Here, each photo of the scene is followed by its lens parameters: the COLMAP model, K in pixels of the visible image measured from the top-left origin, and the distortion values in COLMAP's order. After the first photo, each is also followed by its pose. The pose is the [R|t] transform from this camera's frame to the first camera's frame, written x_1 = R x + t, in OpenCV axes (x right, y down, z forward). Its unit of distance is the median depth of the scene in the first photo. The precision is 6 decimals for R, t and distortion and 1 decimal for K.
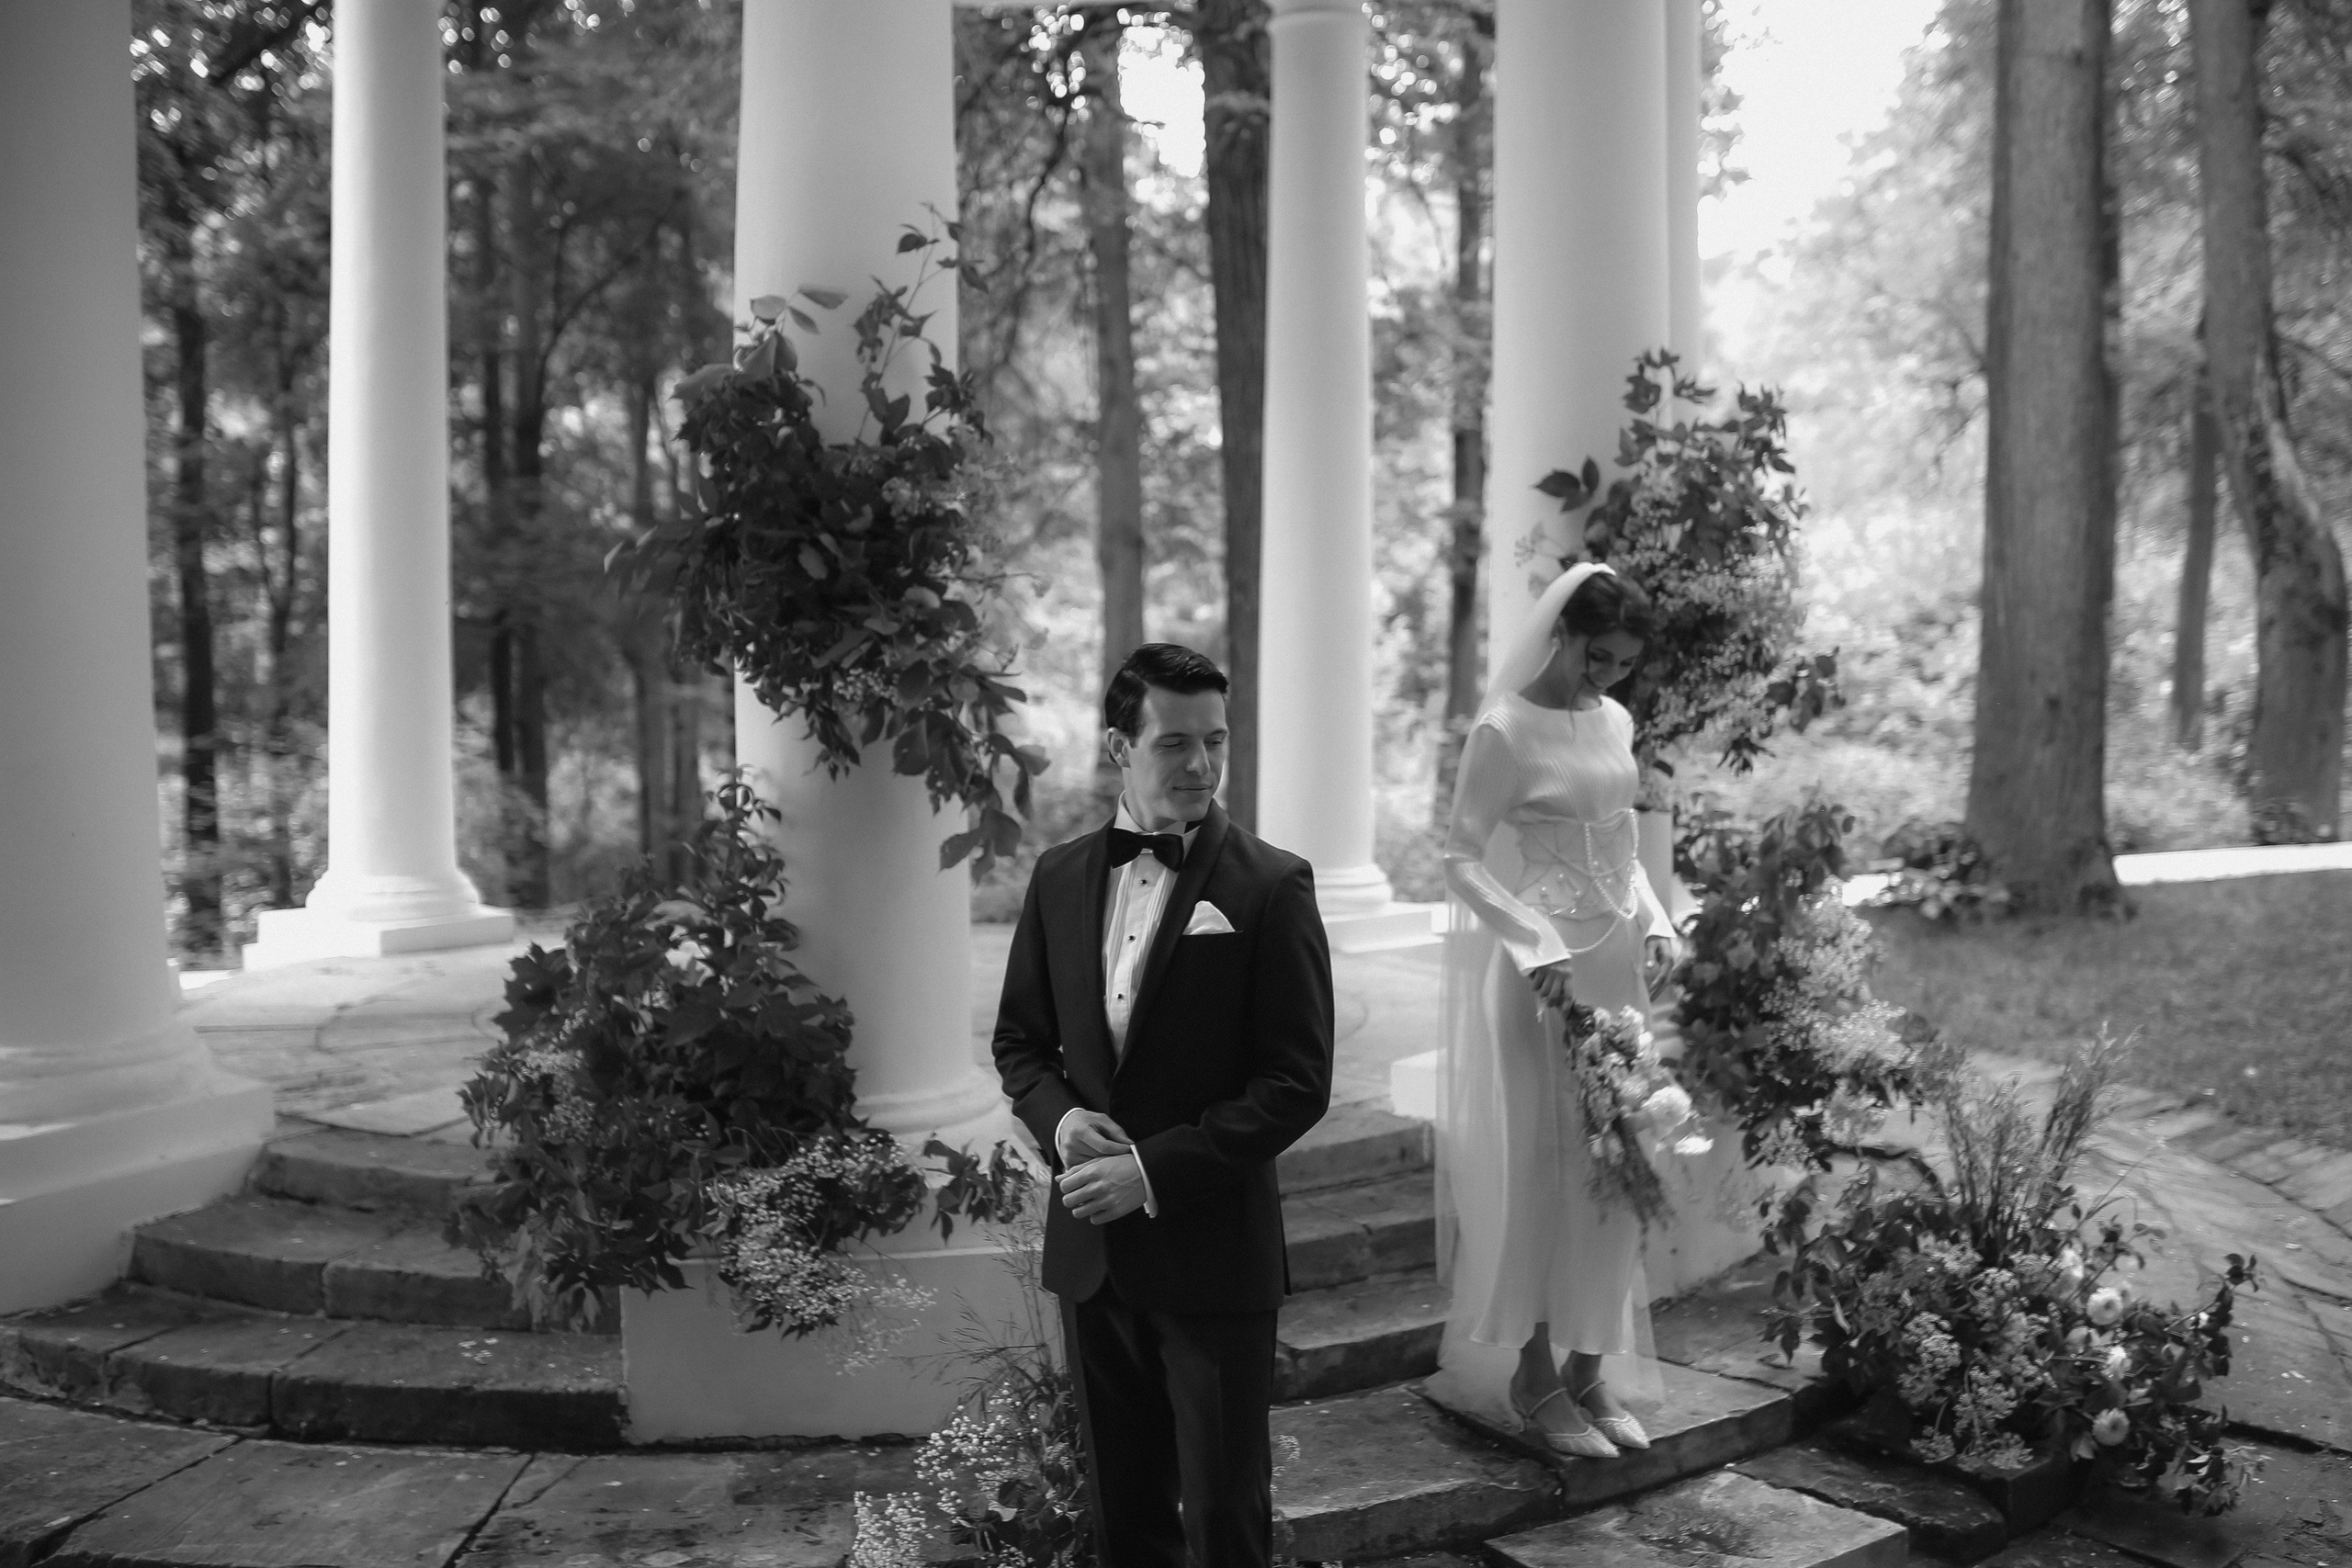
lens RADIAL K [[2254.1, 0, 1176.0], [0, 2254.1, 784.0], [0, 0, 1]] dist [-0.068480, 0.082295]
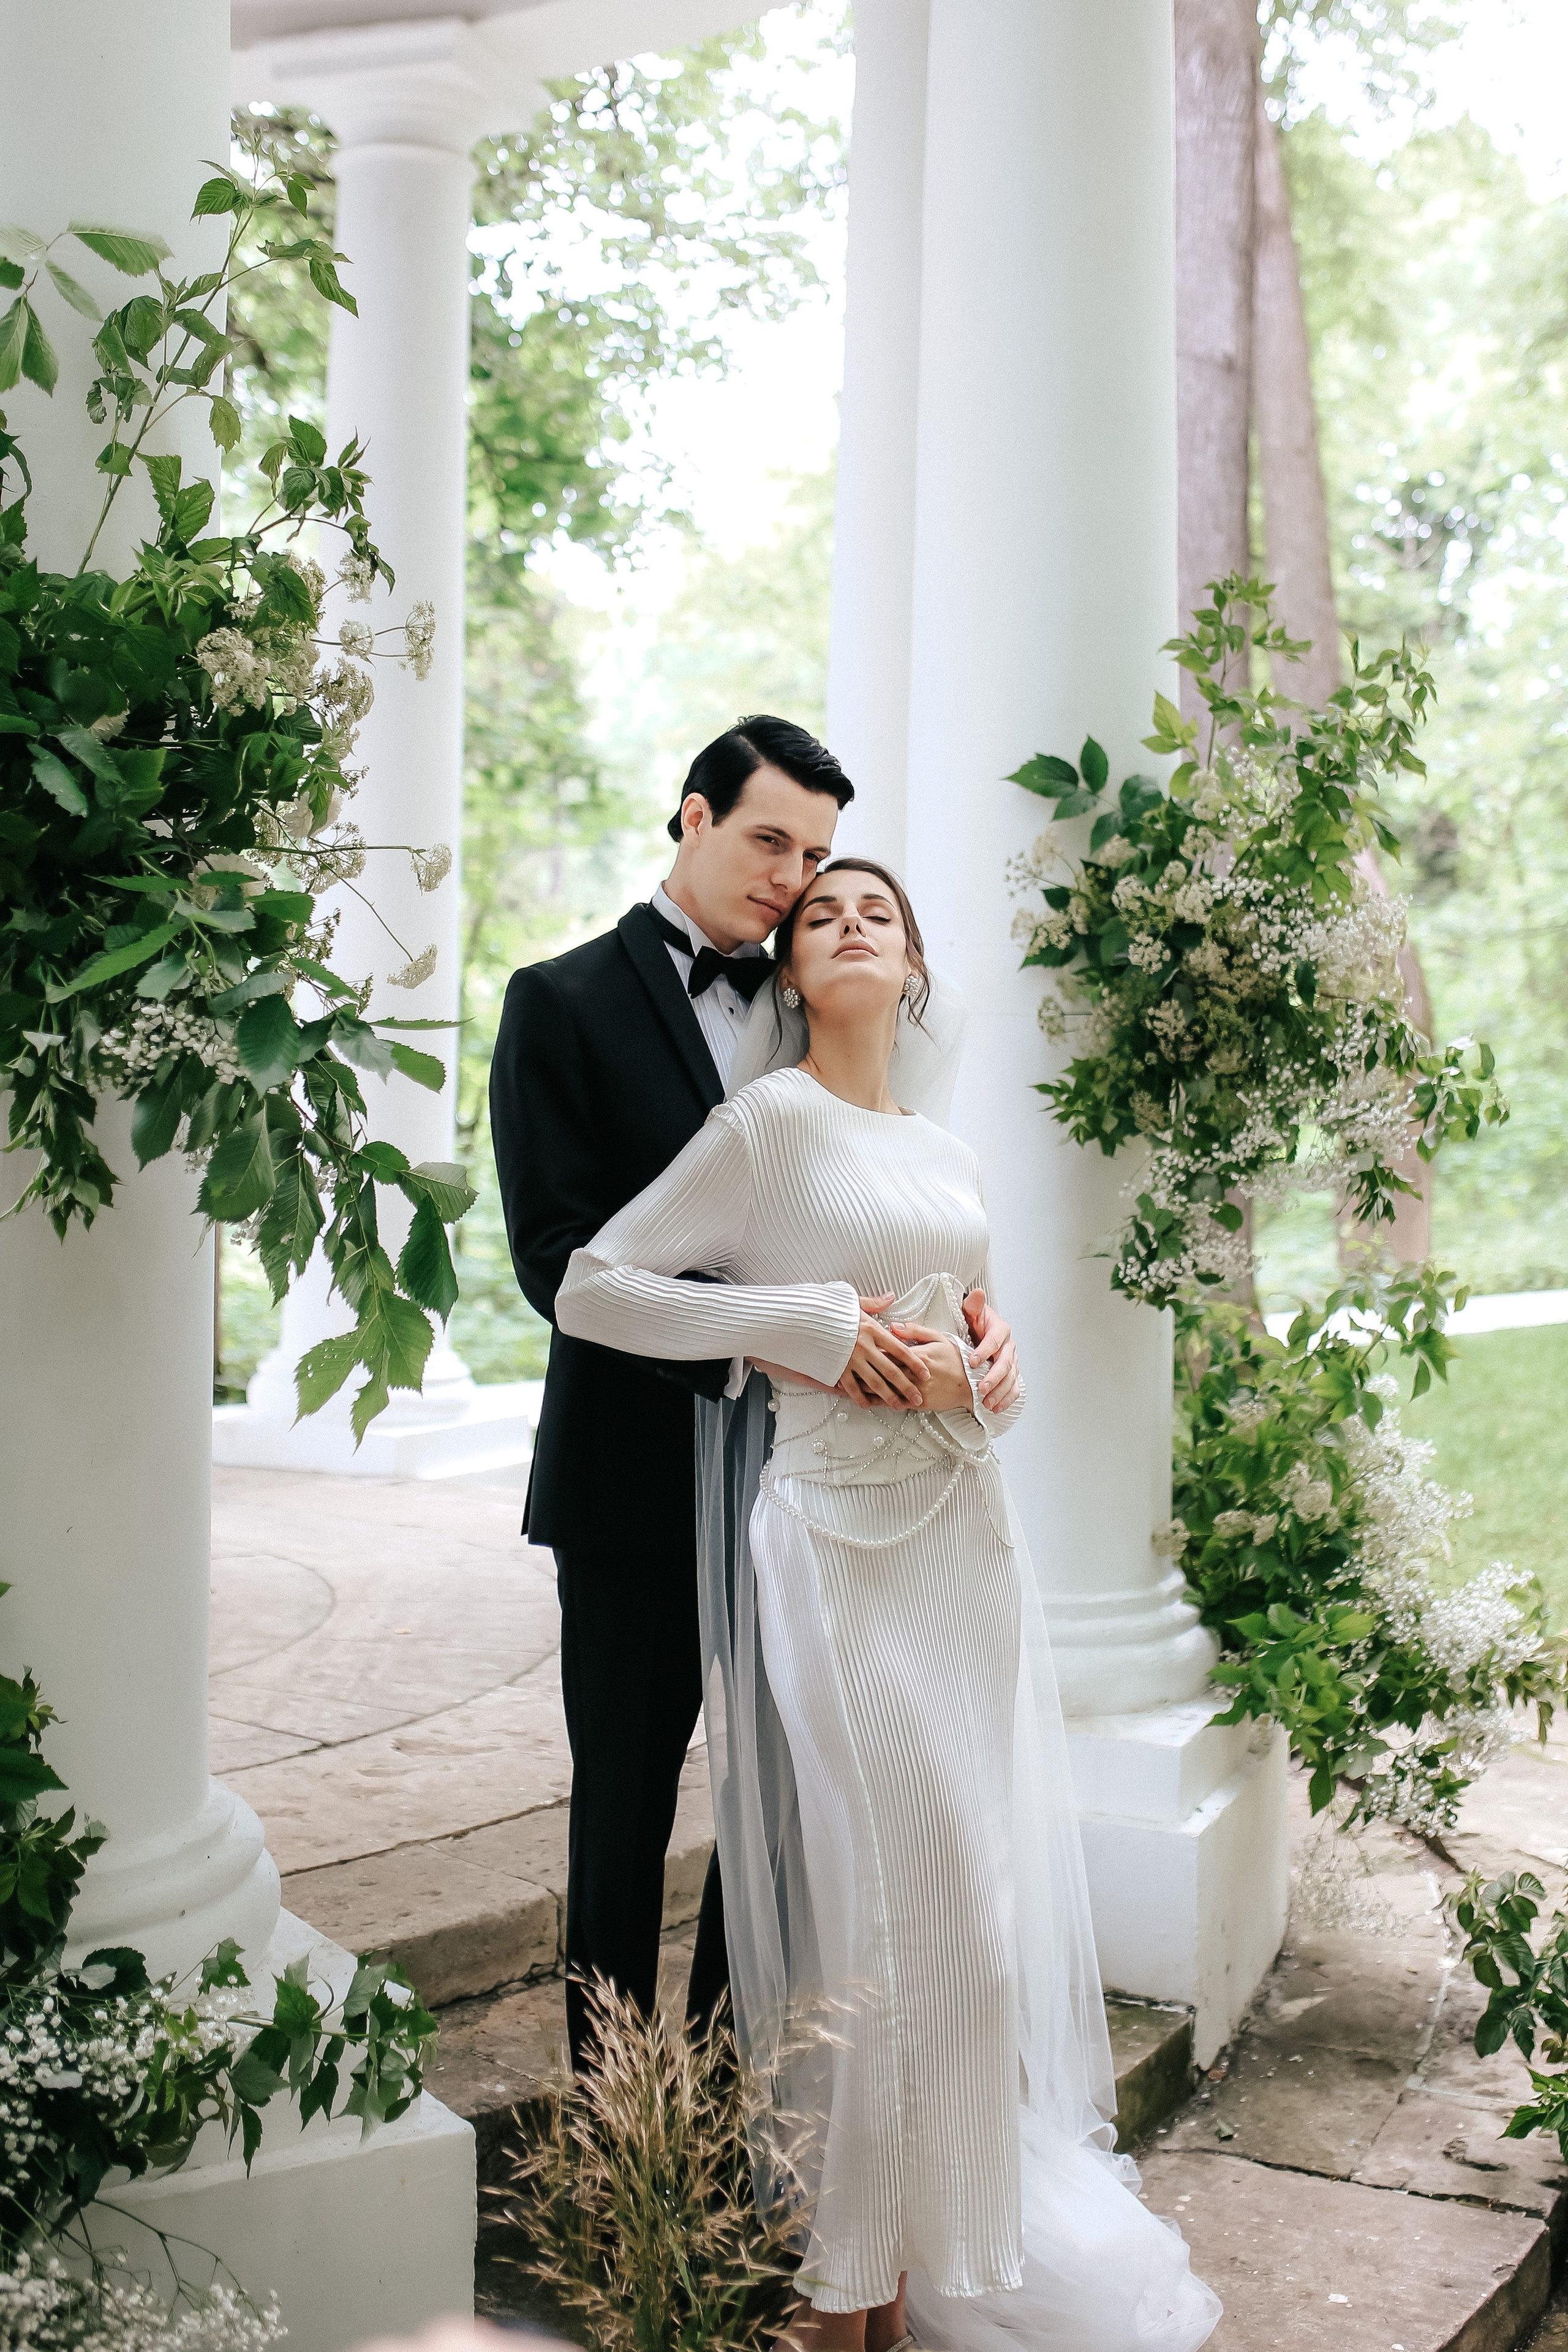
lens RADIAL K [[2581.2, 0, 782.9], [0, 2581.2, 999.2], [0, 0, 1]] dist [-0.087433, 0.158057]
pose [[0.932340, 0.033154, 0.360059, -0.198270], [-0.000474, 0.995899, -0.090474, -0.002045], [-0.361582, 0.084182, 0.928532, 0.402506]]
